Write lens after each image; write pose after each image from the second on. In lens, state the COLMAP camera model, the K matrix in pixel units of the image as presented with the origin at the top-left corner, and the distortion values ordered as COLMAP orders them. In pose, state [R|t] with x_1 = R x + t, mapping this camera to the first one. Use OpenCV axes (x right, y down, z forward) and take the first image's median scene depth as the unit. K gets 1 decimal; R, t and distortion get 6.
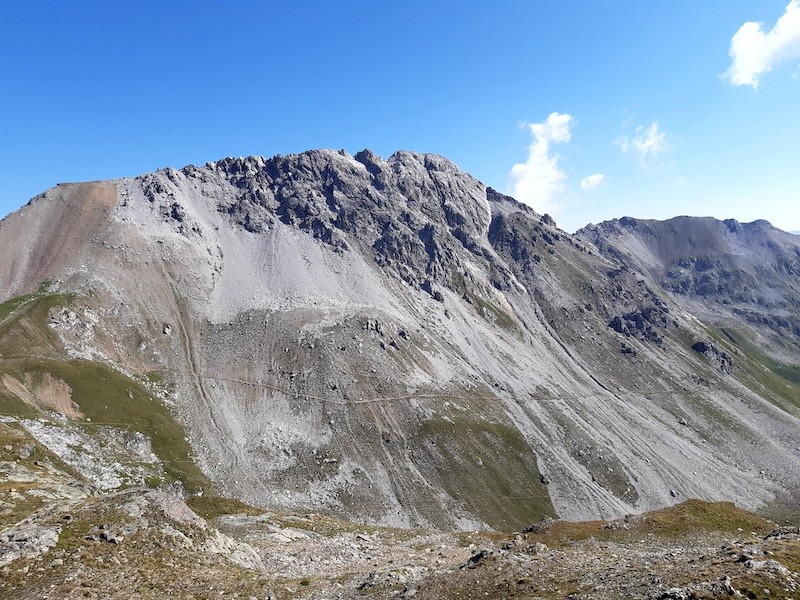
lens RADIAL K [[640.7, 0, 400.0], [0, 640.7, 300.0], [0, 0, 1]] dist [0.128224, -0.231860]
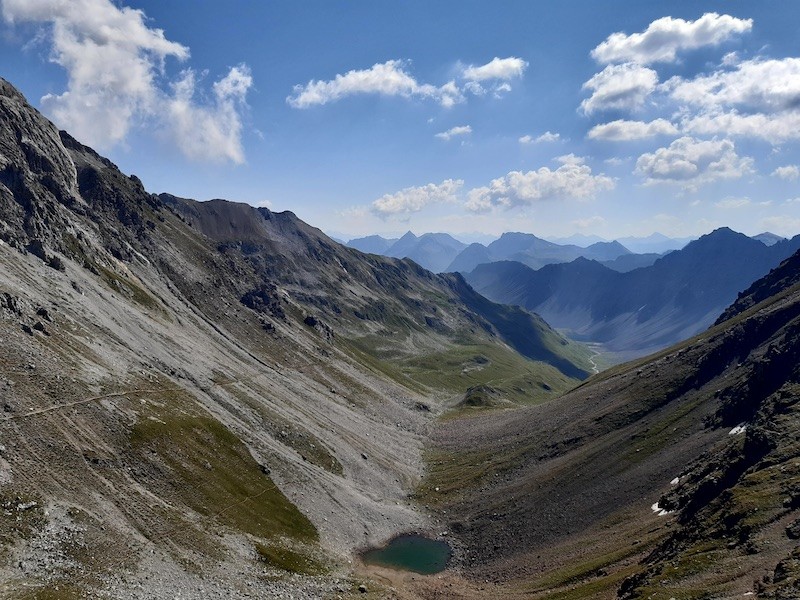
lens RADIAL K [[640.7, 0, 400.0], [0, 640.7, 300.0], [0, 0, 1]] dist [0.128224, -0.231860]
pose [[0.652816, -0.005240, 0.757498, -0.250061], [-0.004316, 0.999934, 0.010636, 0.026535], [-0.757504, -0.010213, 0.652751, 0.217450]]
